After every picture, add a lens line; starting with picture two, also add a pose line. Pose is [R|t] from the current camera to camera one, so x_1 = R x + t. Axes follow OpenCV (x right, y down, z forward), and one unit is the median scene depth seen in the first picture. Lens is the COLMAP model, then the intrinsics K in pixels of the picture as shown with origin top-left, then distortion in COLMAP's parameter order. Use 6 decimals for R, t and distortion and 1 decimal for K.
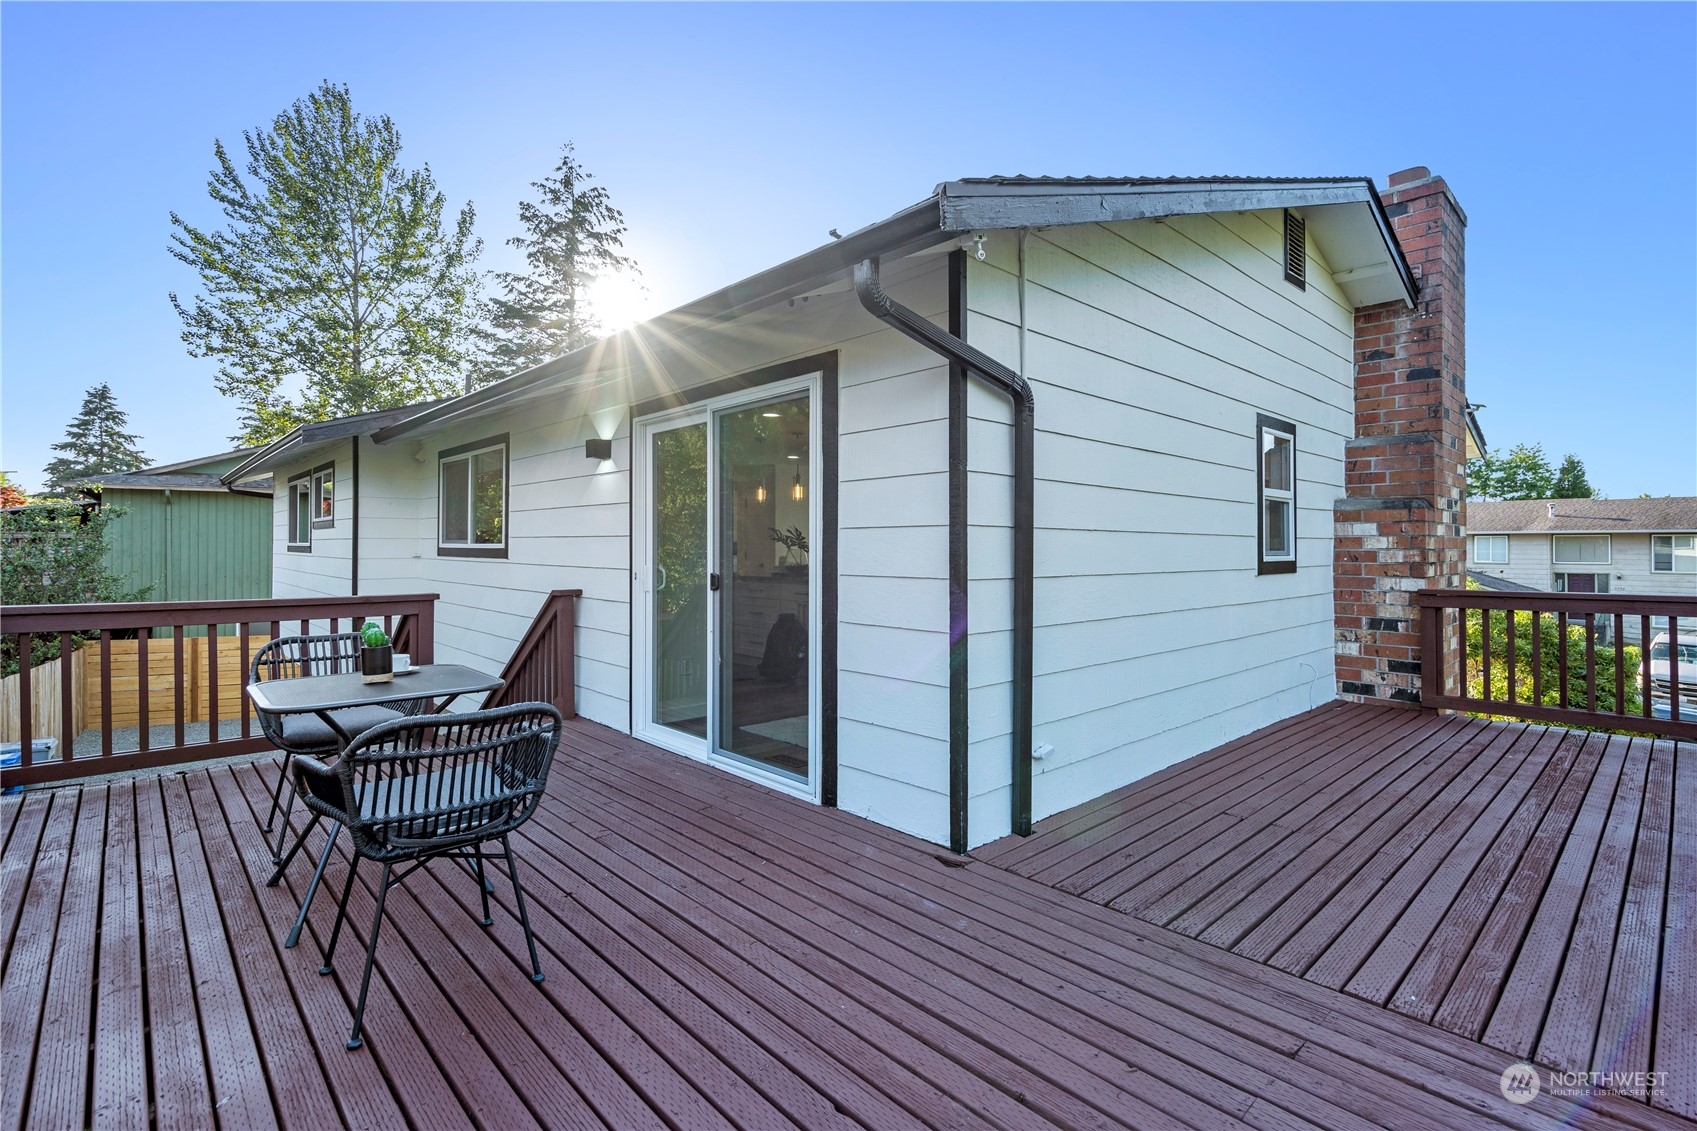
lens RADIAL K [[788.6, 0, 851.1], [0, 788.6, 535.5], [0, 0, 1]] dist [0.001960, 0.000055]
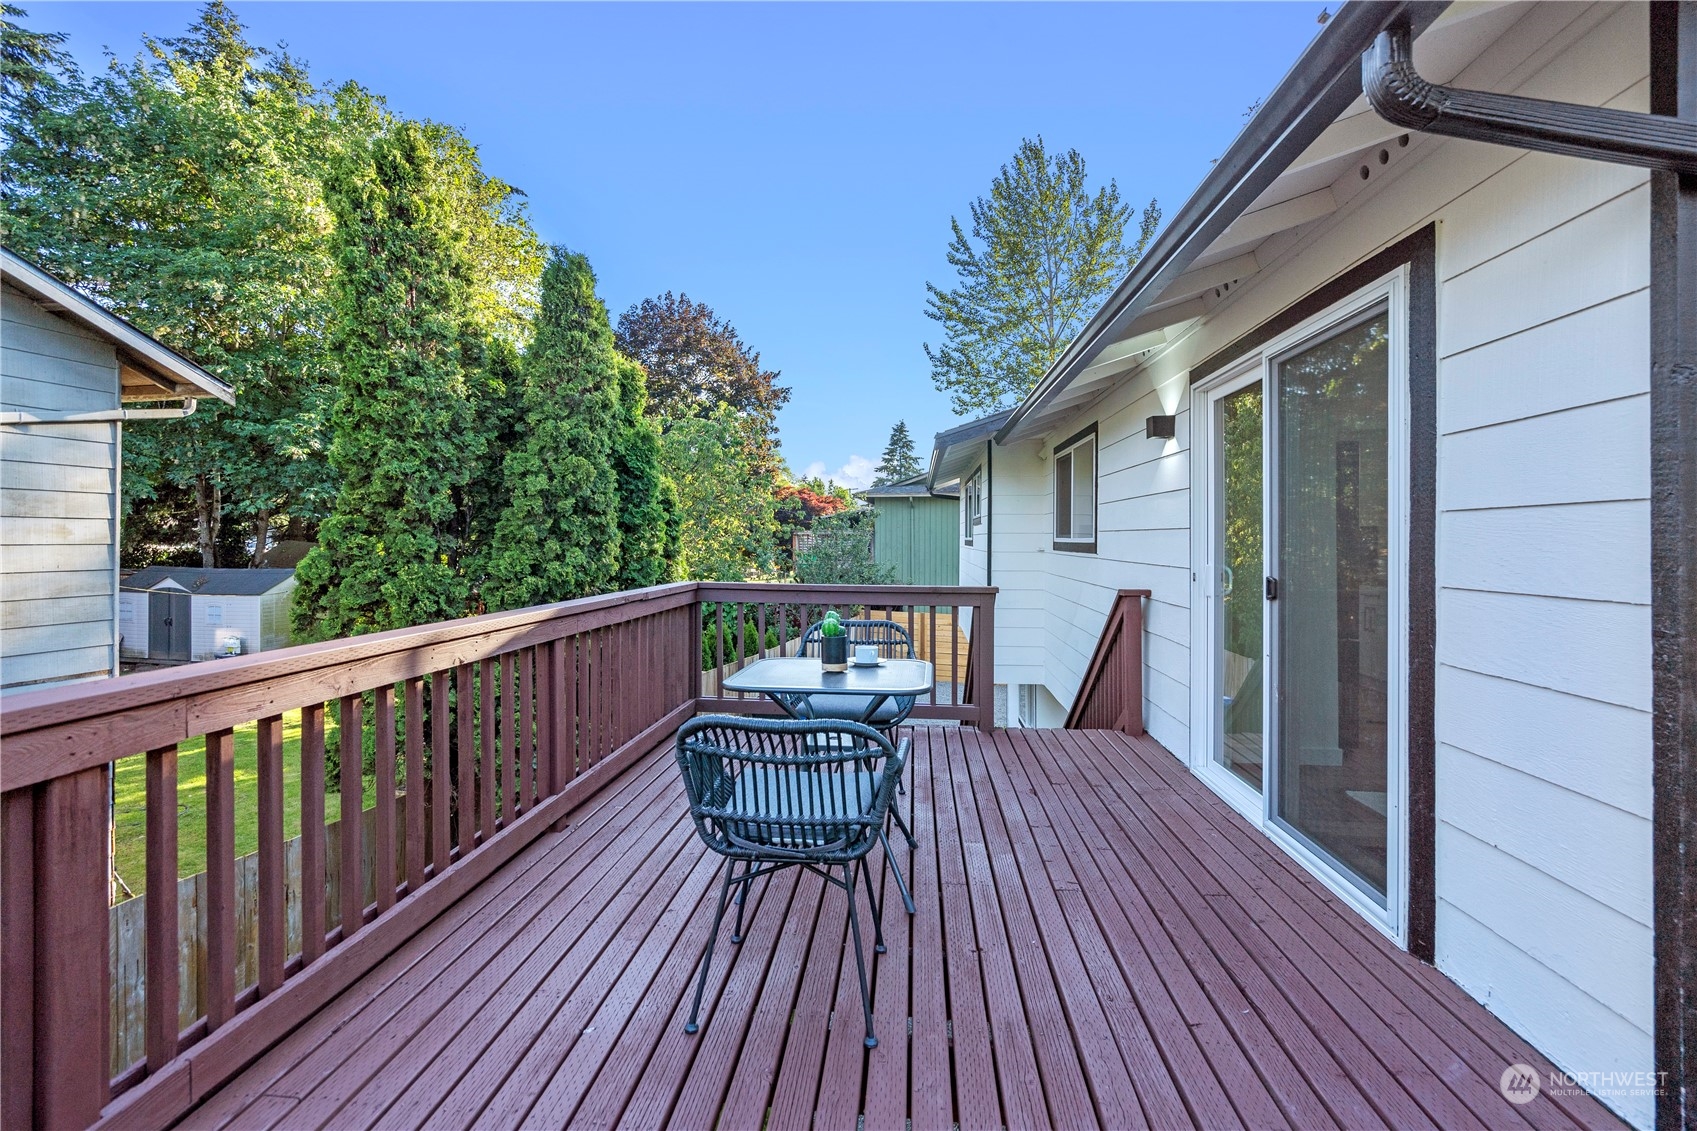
lens RADIAL K [[792.7, 0, 840.9], [0, 792.7, 531.1], [0, 0, 1]] dist [-0.002180, -0.000246]
pose [[0.663644, -0.006972, -0.748016, 0.114930], [0.007340, 0.999969, -0.002808, 0.003954], [0.748012, -0.003626, 0.663675, 0.204307]]
